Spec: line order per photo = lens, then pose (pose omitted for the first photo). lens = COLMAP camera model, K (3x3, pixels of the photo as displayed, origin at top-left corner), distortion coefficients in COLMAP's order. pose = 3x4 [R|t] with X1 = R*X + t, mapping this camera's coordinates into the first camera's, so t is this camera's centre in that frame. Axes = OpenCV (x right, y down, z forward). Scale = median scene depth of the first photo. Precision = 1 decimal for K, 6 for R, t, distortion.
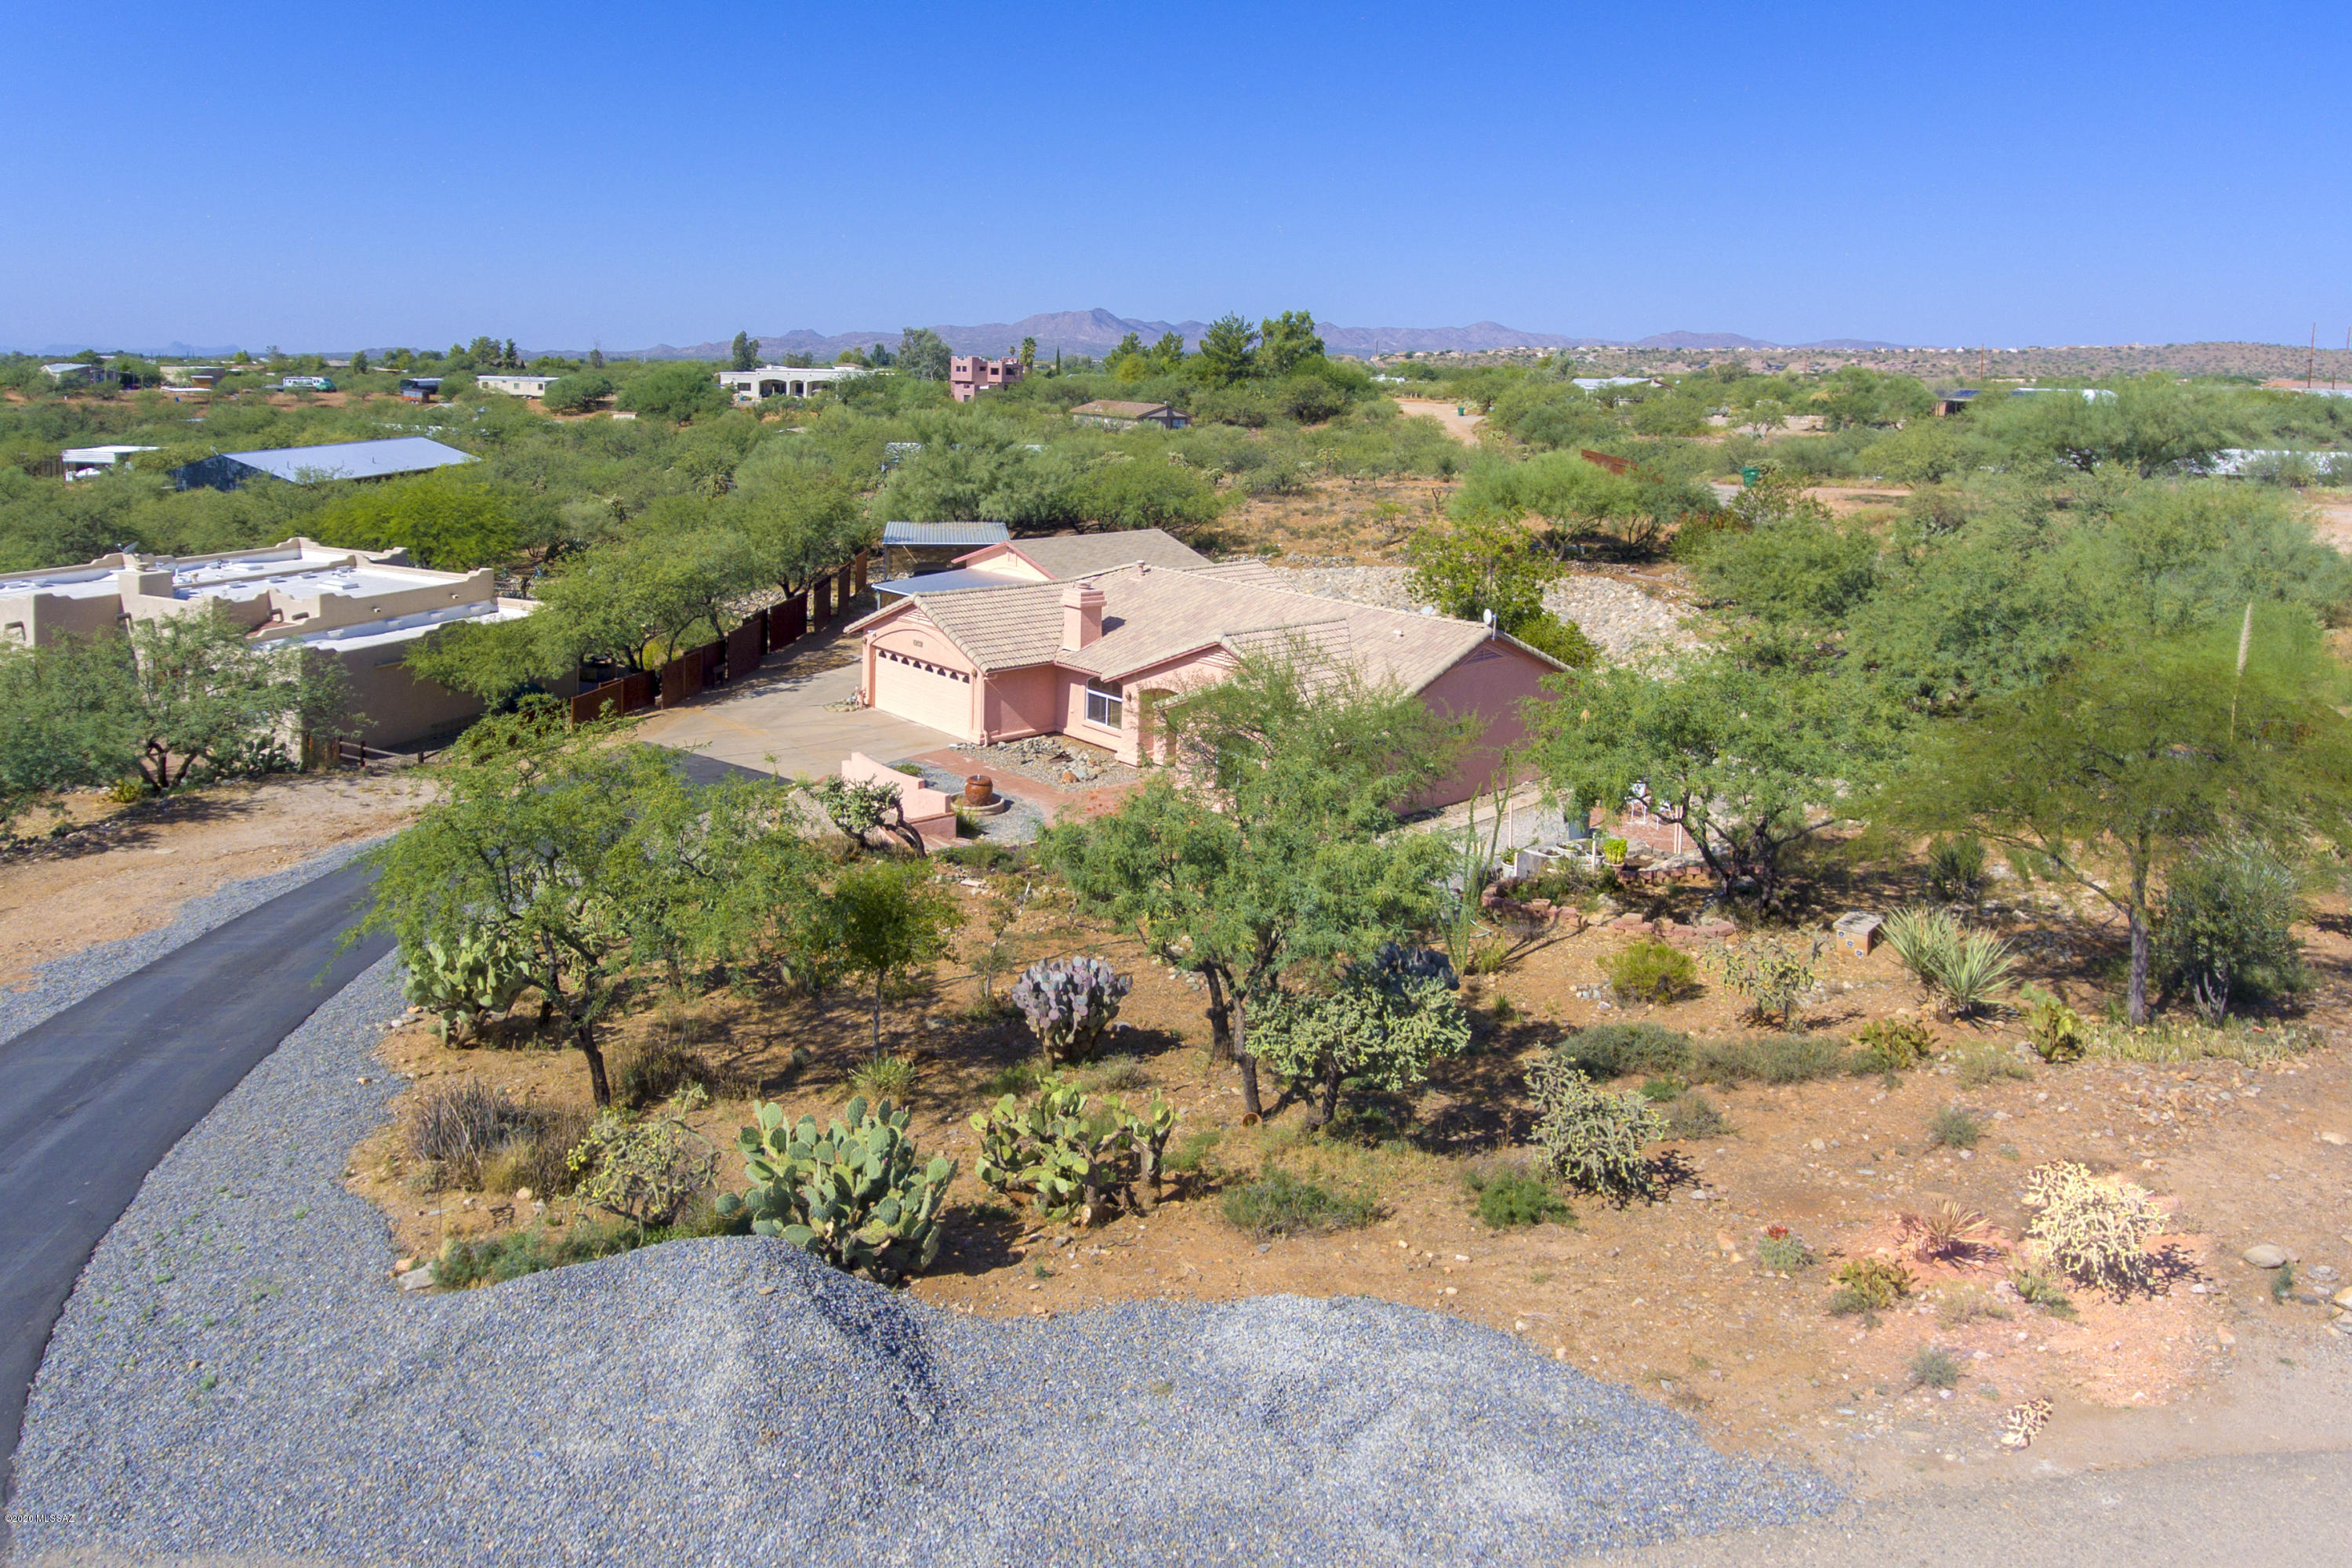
lens RADIAL K [[1367.2, 0, 1073.0], [0, 1367.2, 918.5], [0, 0, 1]] dist [-0.002870, 0.001023]
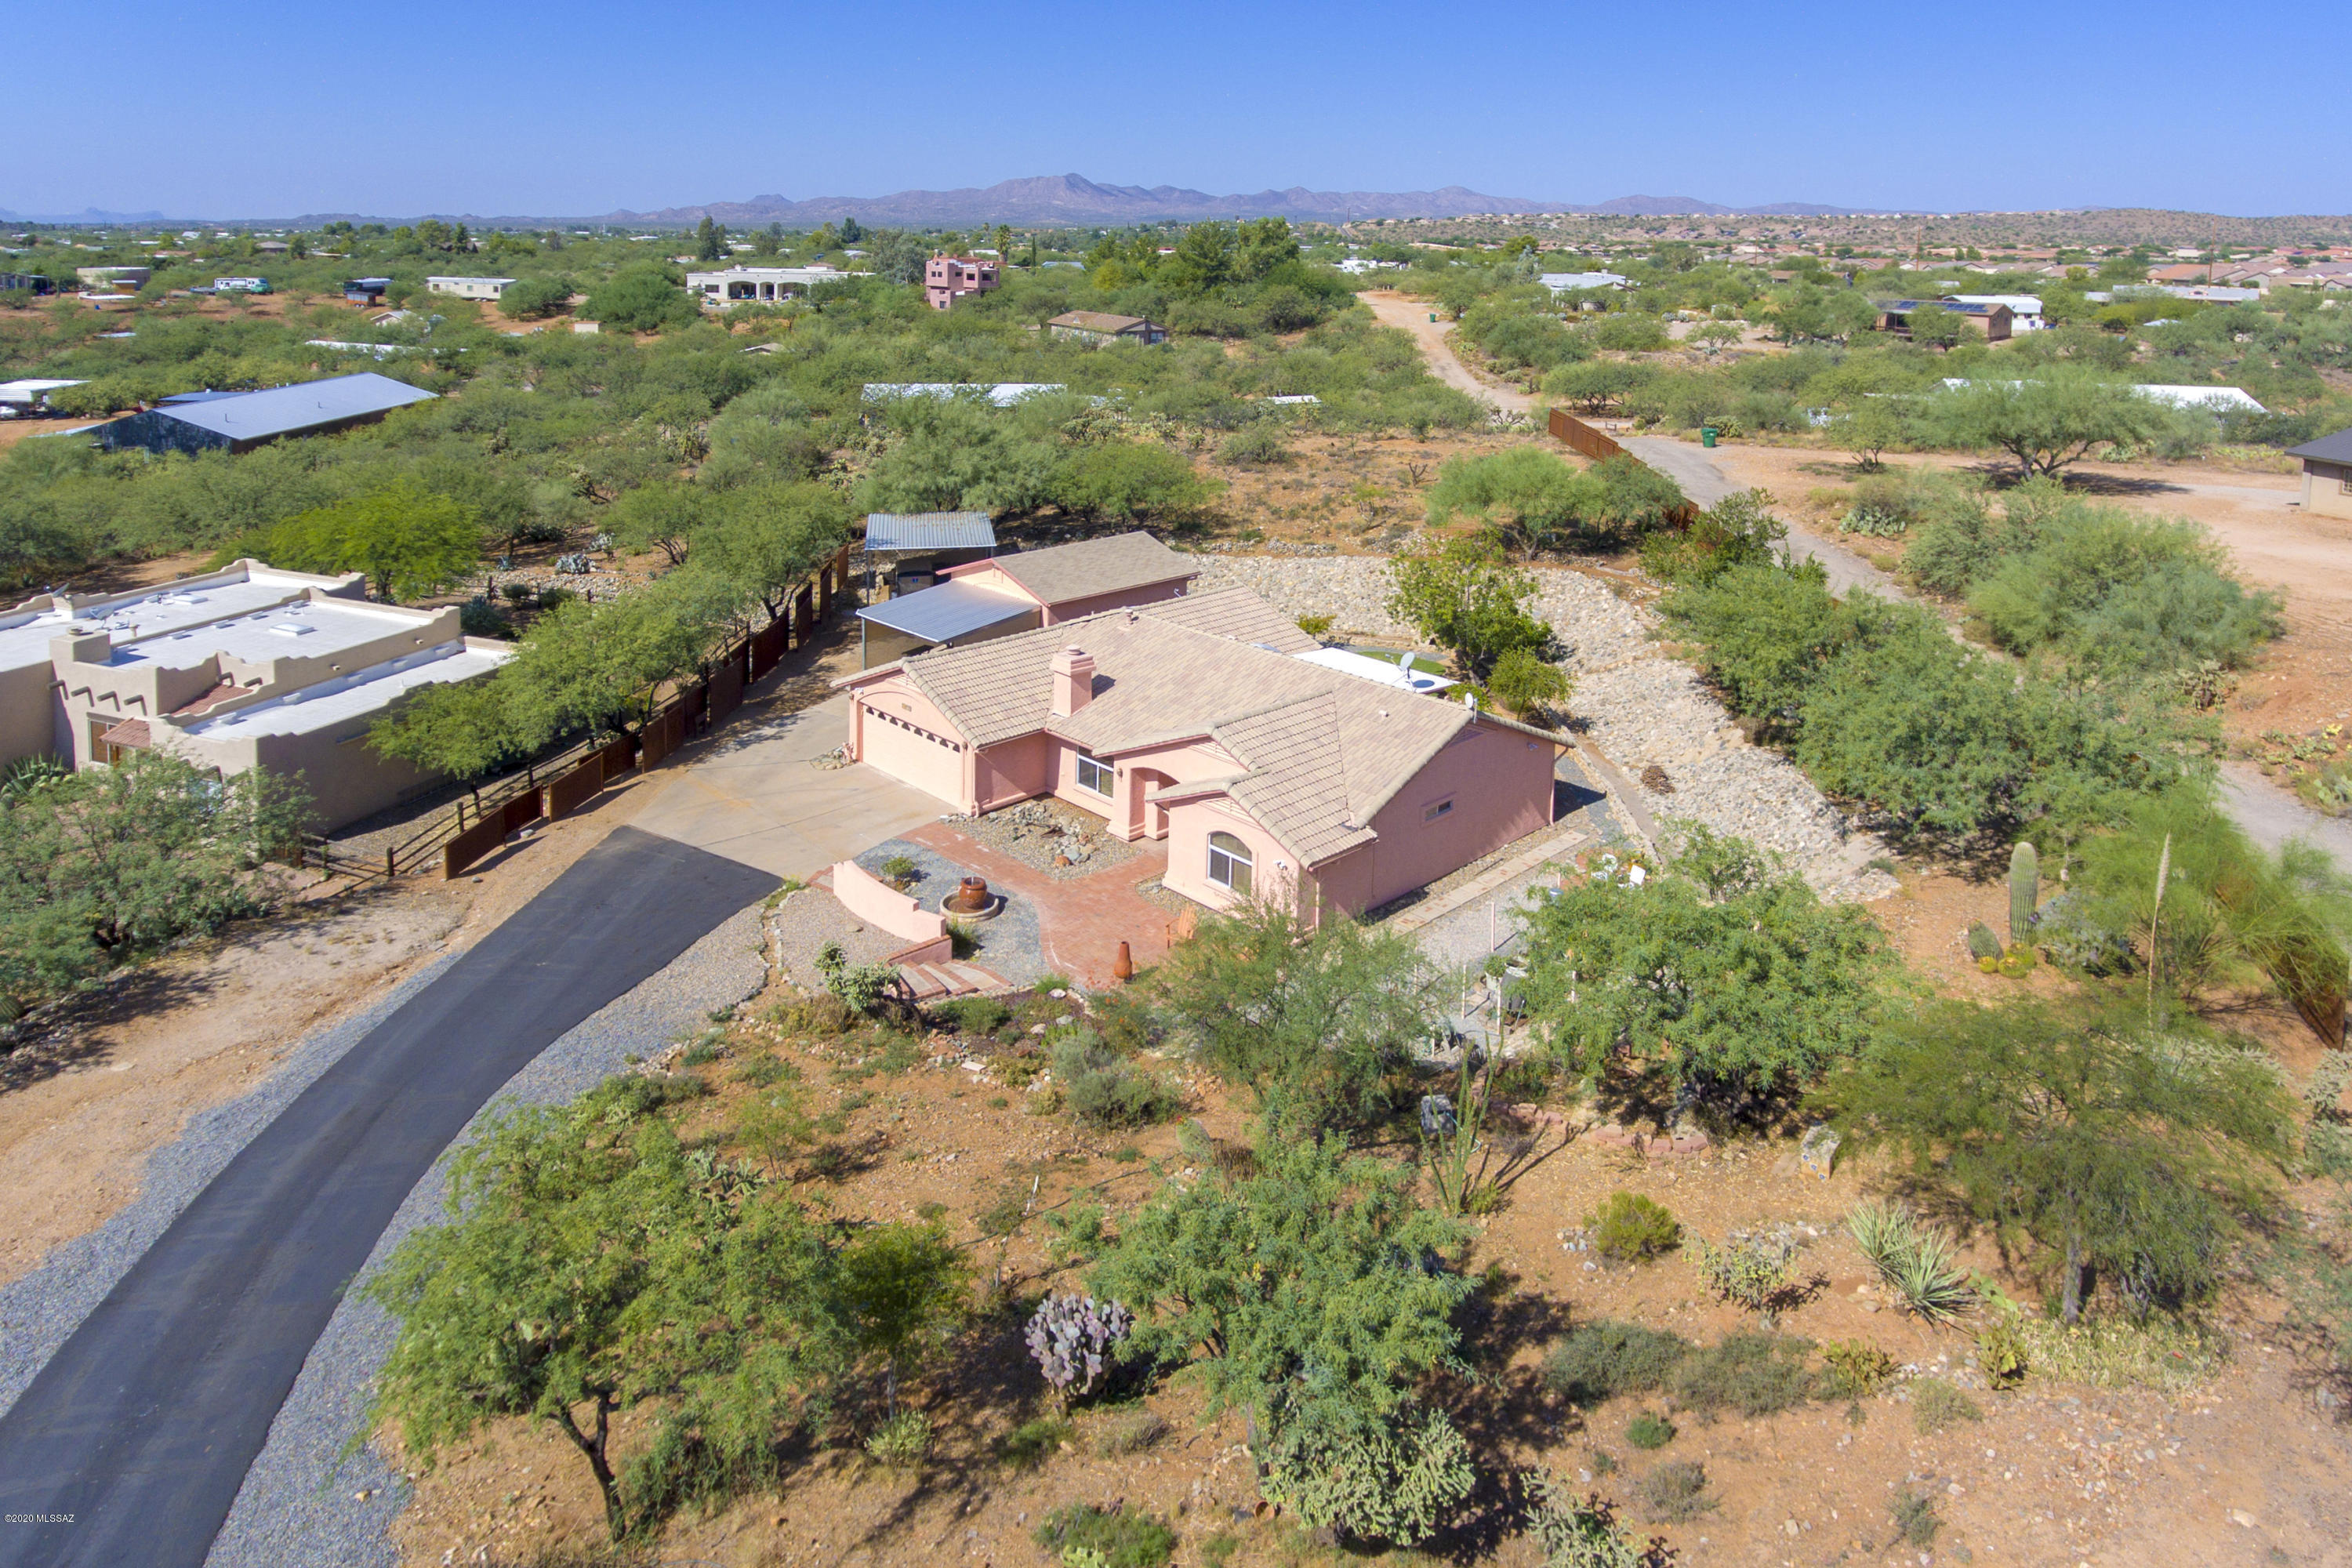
lens RADIAL K [[1367.2, 0, 1164.3], [0, 1367.2, 779.8], [0, 0, 1]] dist [-0.002870, 0.001023]
pose [[0.996585, -0.010603, 0.081889, -0.007486], [0.009726, 0.999891, 0.011100, -0.132423], [-0.081998, -0.010266, 0.996580, -0.005162]]
